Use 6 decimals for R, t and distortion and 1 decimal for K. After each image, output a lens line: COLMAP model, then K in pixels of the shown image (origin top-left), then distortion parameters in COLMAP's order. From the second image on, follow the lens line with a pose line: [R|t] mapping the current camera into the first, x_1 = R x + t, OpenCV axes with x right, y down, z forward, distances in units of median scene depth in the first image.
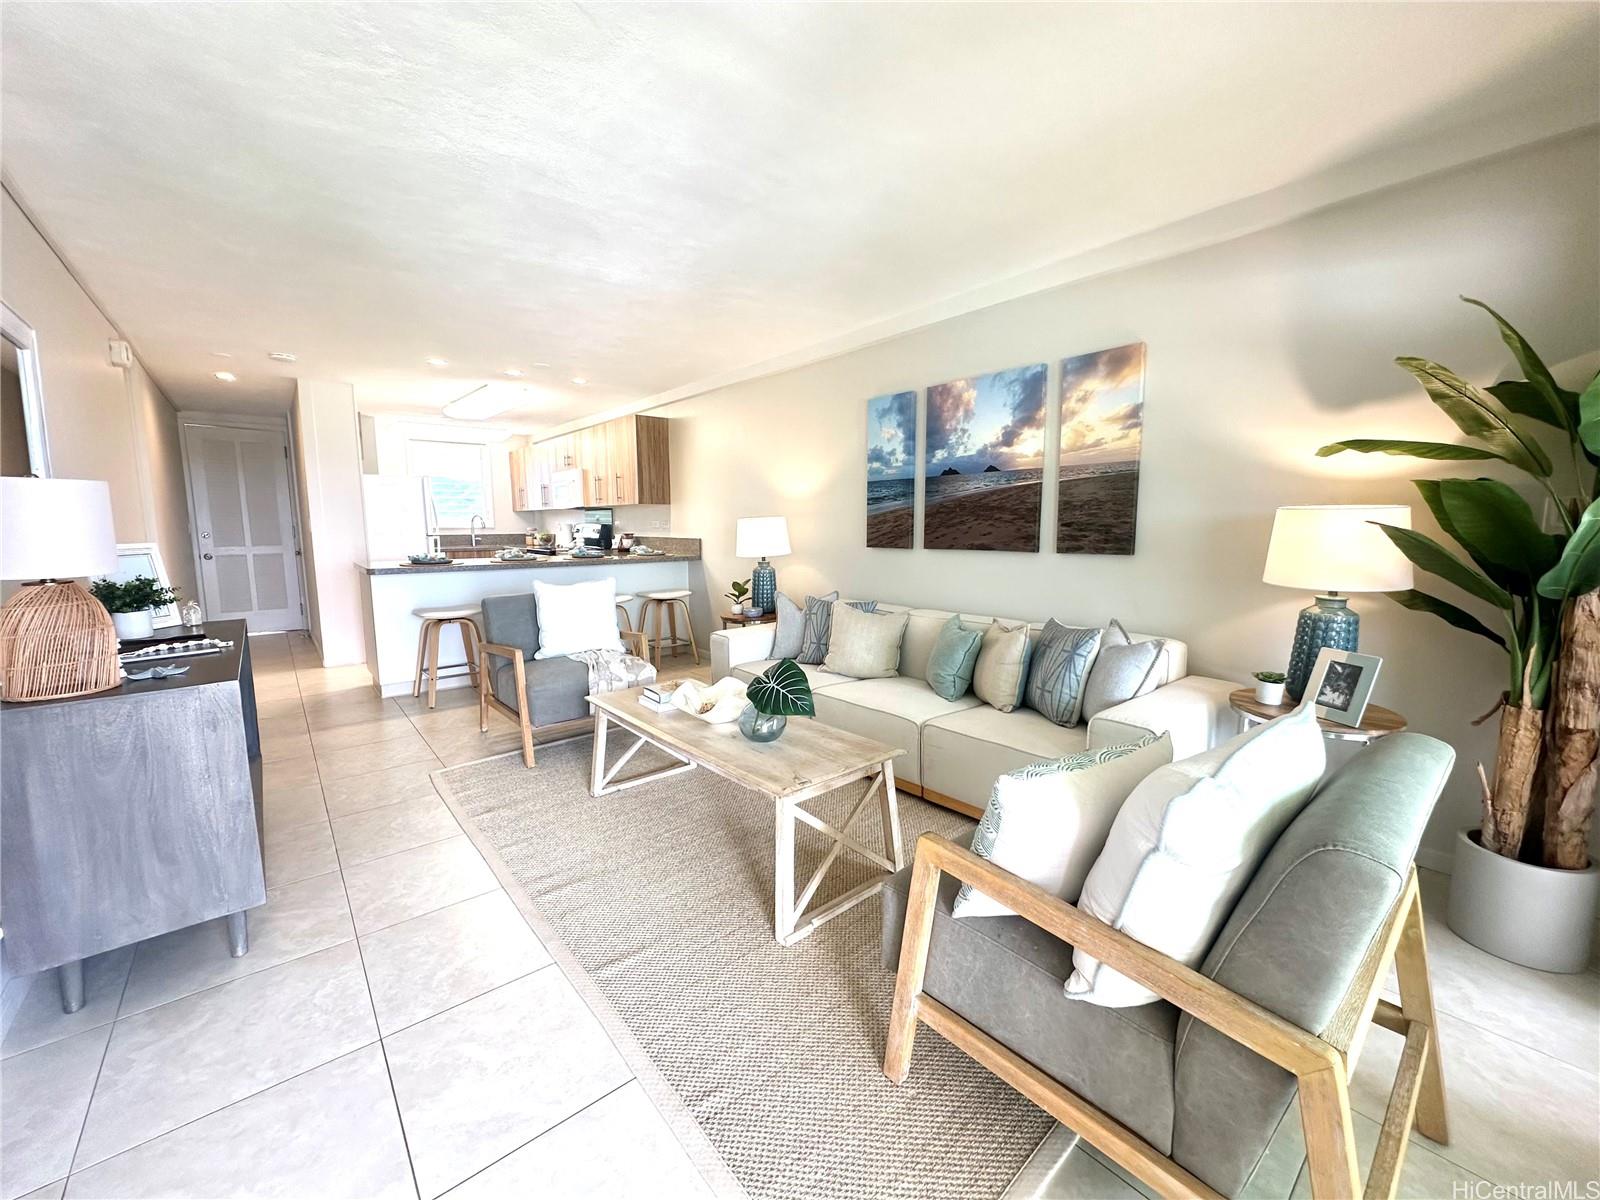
lens RADIAL K [[635.9, 0, 800.1], [0, 635.9, 597.4], [0, 0, 1]] dist [0.000491, 0.000722]
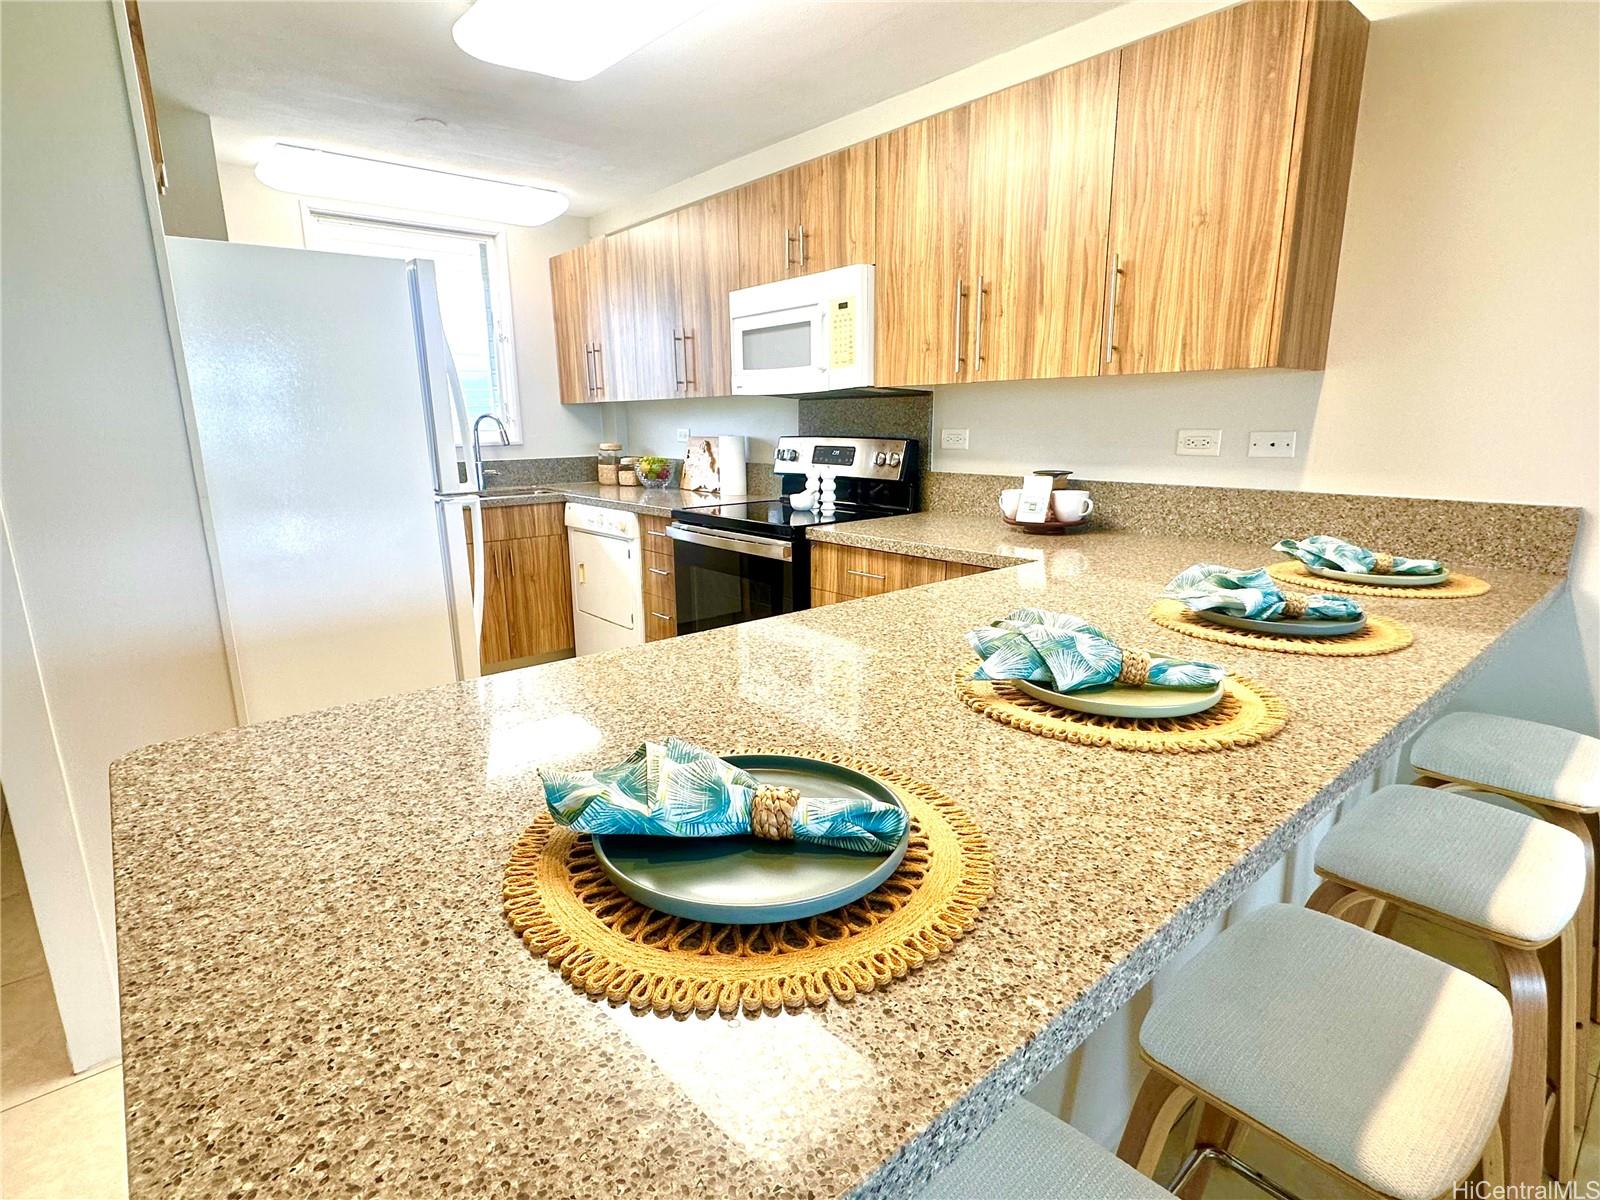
lens RADIAL K [[803.9, 0, 802.6], [0, 803.9, 599.0], [0, 0, 1]] dist [0.003879, 0.000211]
pose [[0.999785, -0.014486, 0.014810, -1.439050], [0.012879, 0.994561, 0.103353, -0.284072], [-0.016226, -0.103140, 0.994535, 2.152141]]
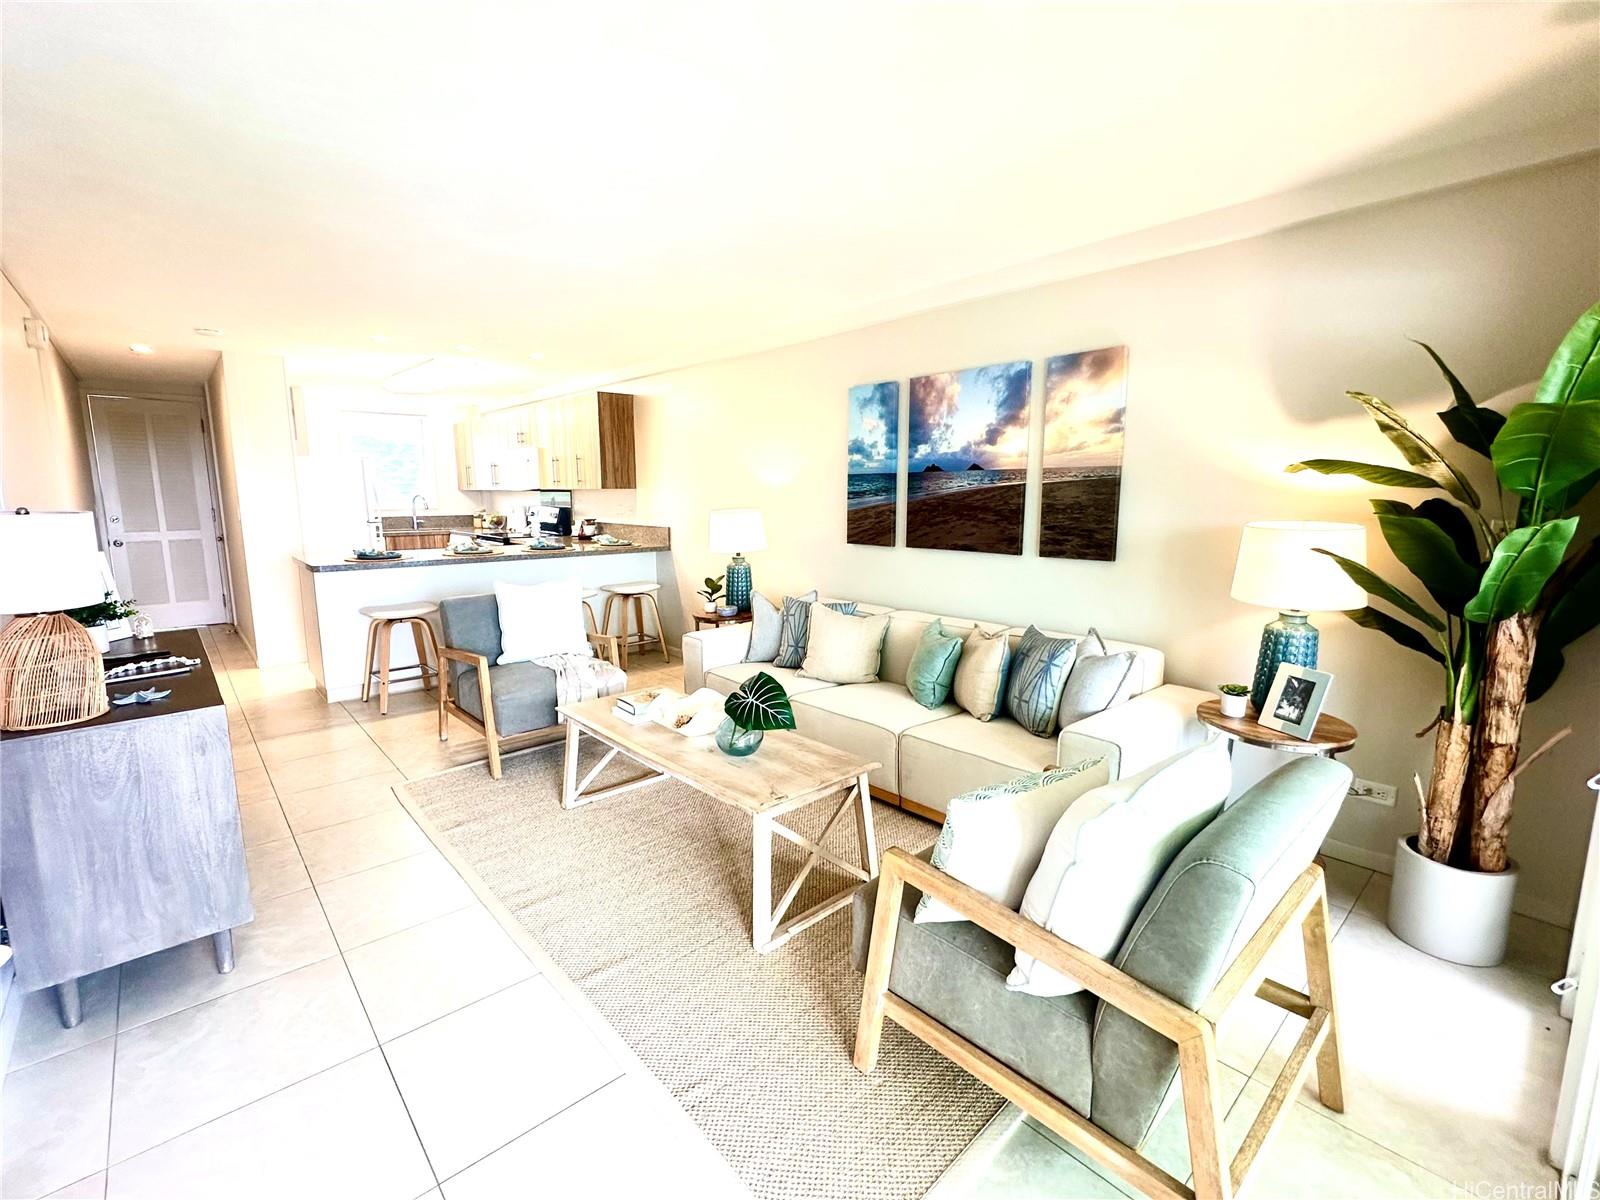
lens RADIAL K [[712.7, 0, 797.1], [0, 712.7, 598.8], [0, 0, 1]] dist [0.001590, 0.000307]
pose [[0.999628, -0.001983, 0.027211, 0.001735], [0.001124, 0.999502, 0.031527, -0.061177], [-0.027260, -0.031485, 0.999132, -0.131856]]
